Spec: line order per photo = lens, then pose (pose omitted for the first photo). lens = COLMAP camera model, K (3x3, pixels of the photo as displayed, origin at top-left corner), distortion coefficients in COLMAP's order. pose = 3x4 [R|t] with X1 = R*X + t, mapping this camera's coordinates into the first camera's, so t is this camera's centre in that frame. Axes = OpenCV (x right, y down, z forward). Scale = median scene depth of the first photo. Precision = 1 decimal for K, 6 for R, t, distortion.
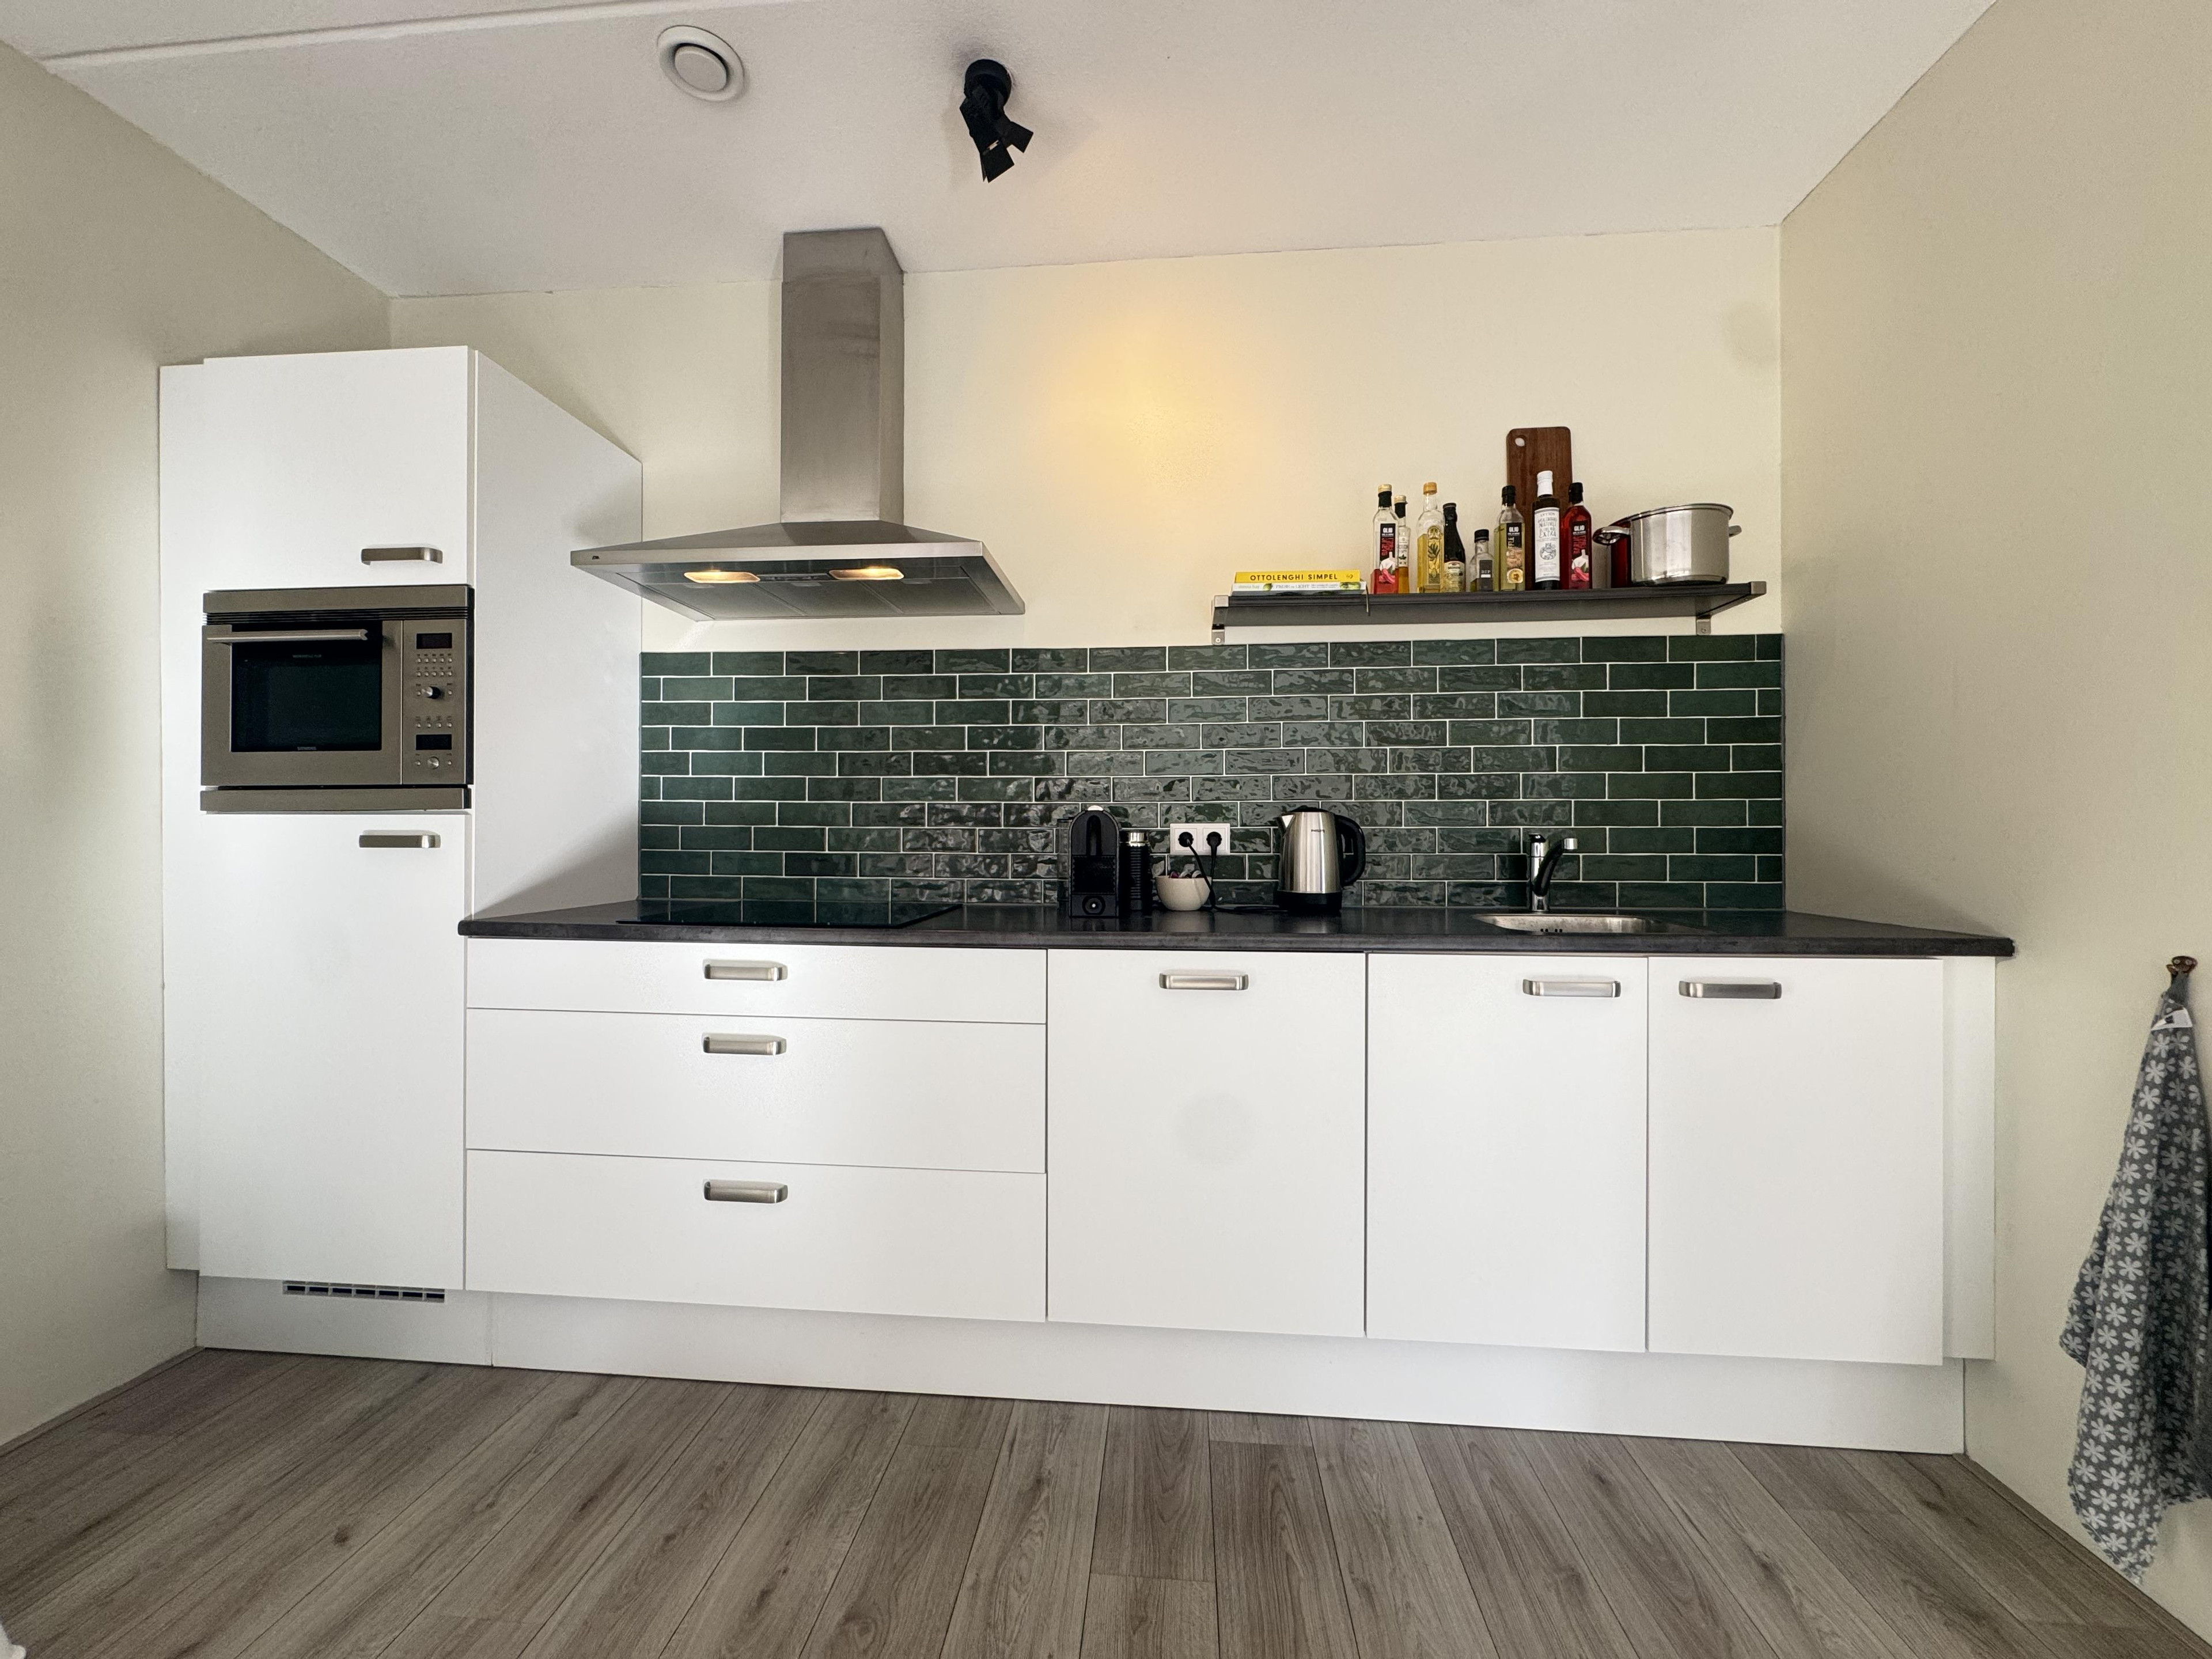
lens RADIAL K [[879.4, 0, 1107.1], [0, 879.4, 829.9], [0, 0, 1]] dist [-0.001816, -0.000447]
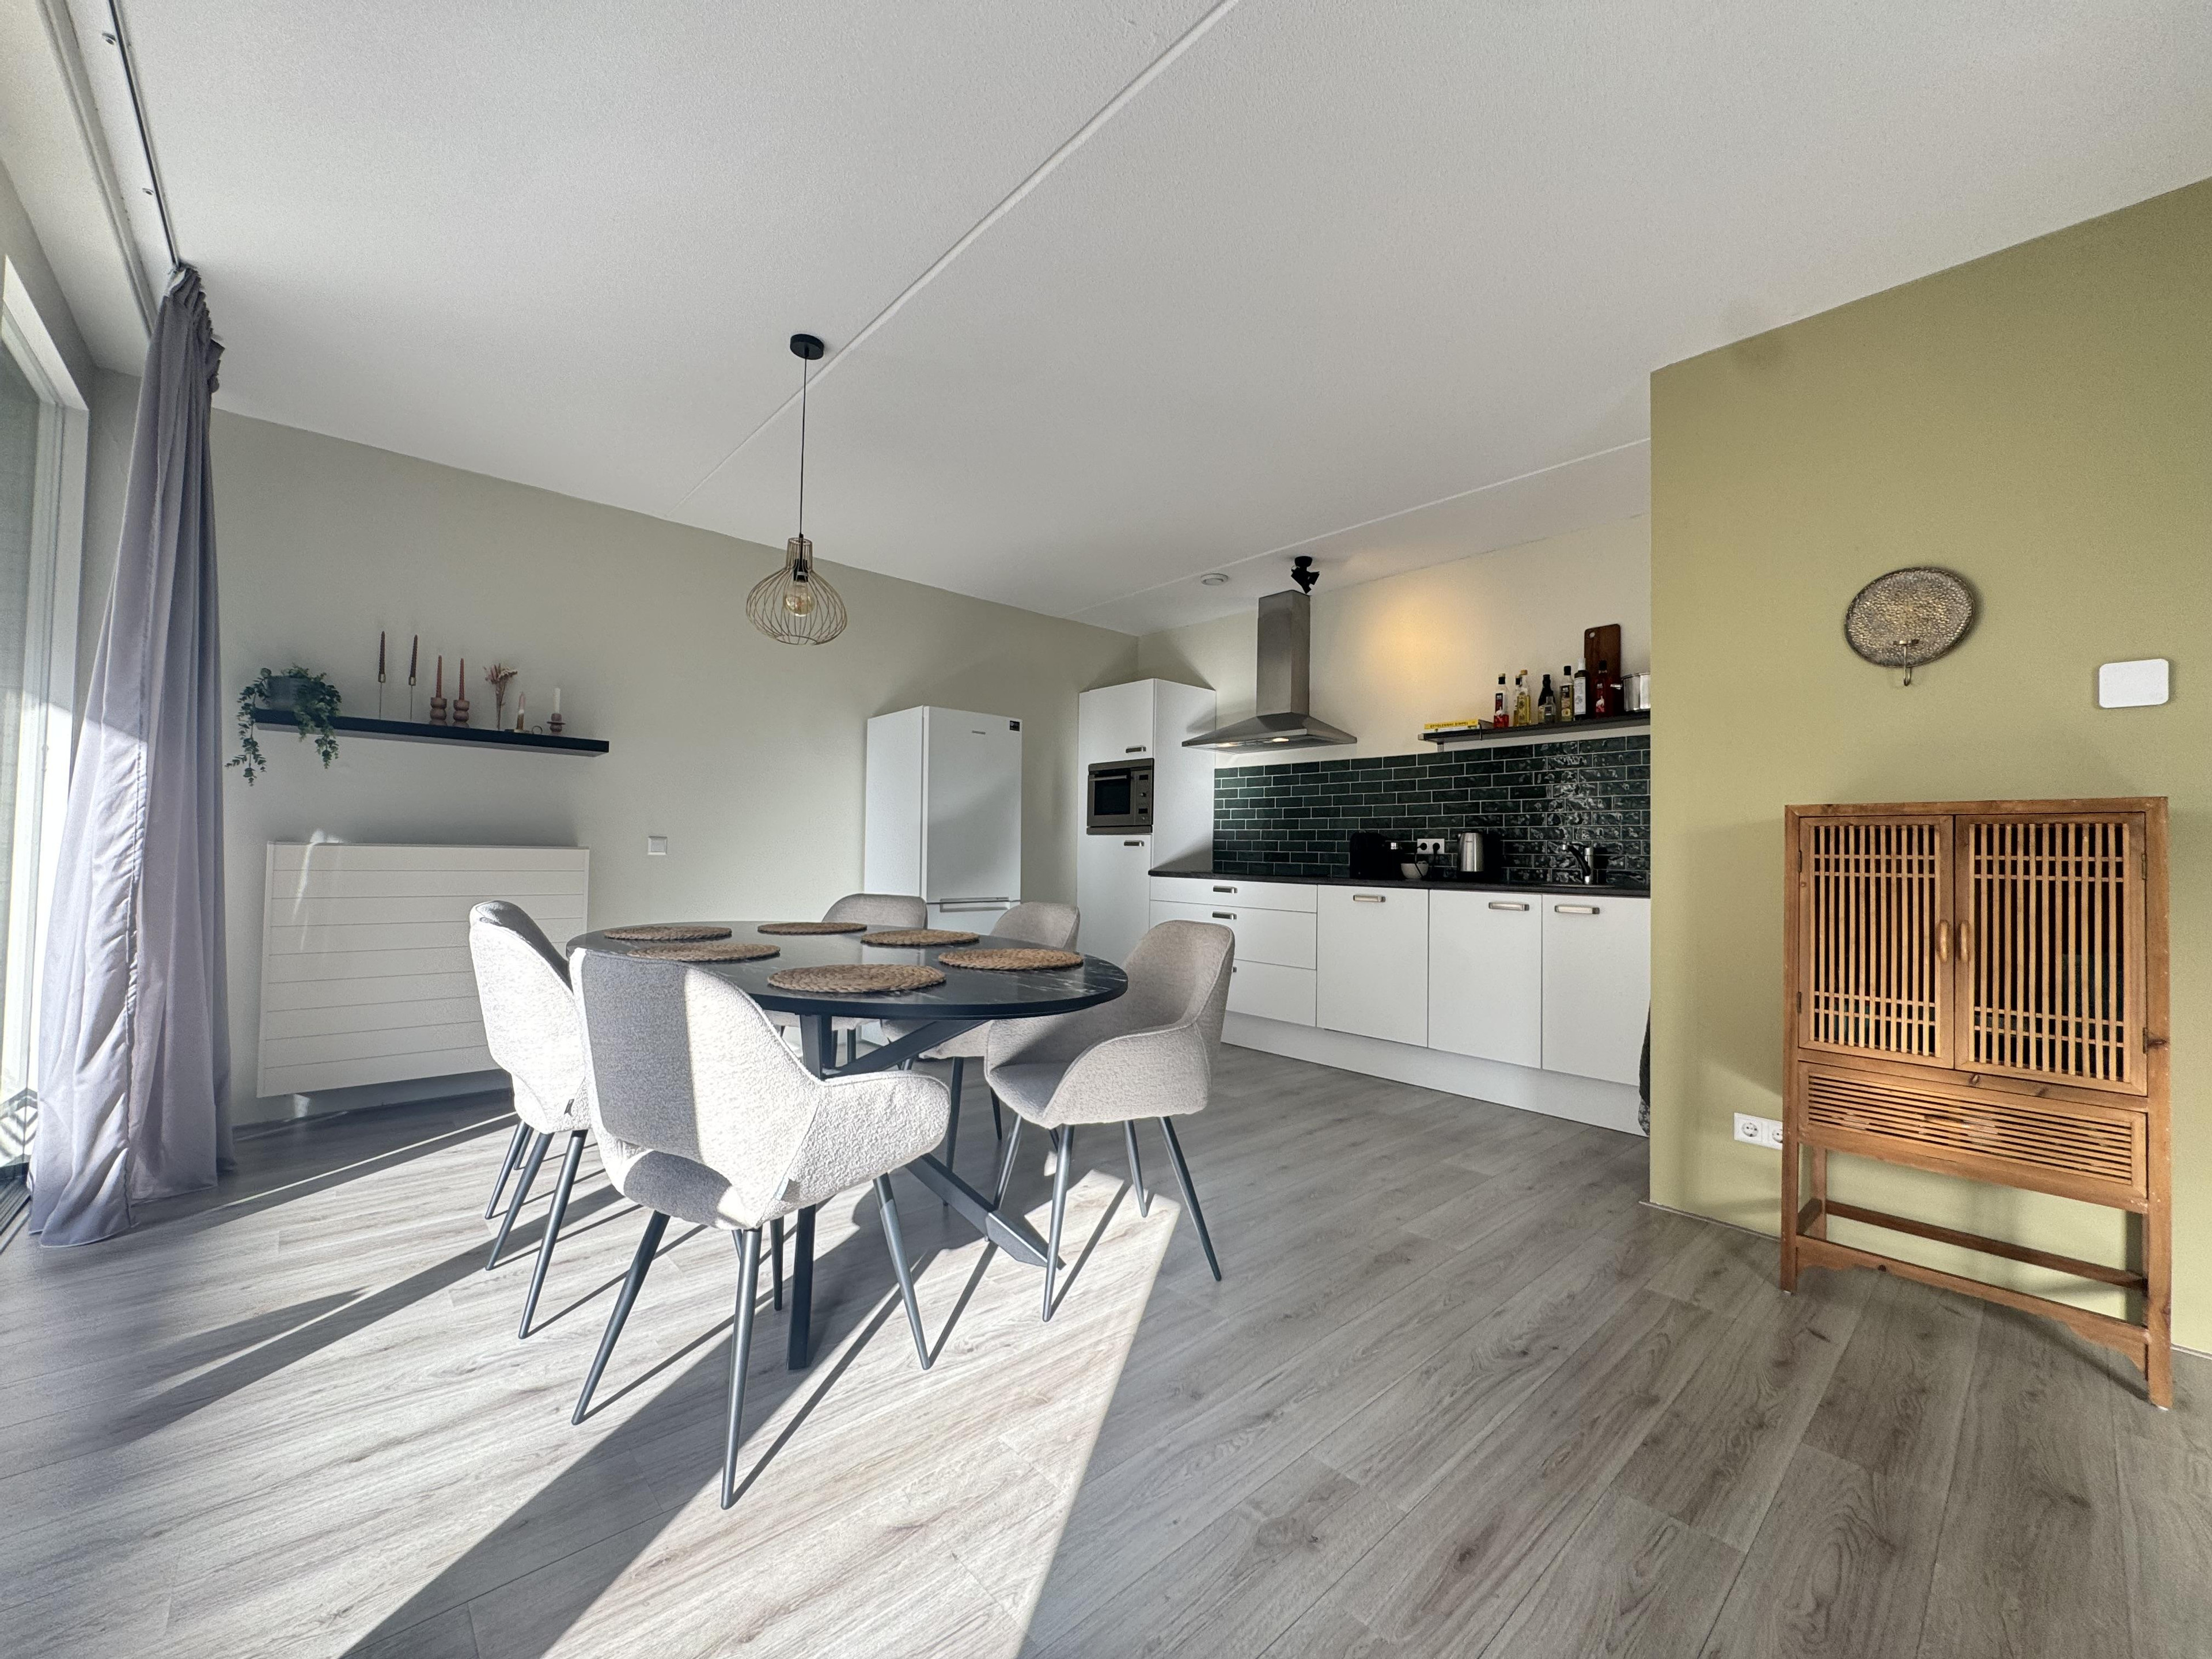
lens RADIAL K [[879.4, 0, 1107.1], [0, 879.4, 829.9], [0, 0, 1]] dist [-0.001816, -0.000447]
pose [[0.732810, -0.008125, -0.680385, 1.019392], [-0.014721, 0.999505, -0.027791, 0.043100], [0.680274, 0.030382, 0.732328, -1.101722]]
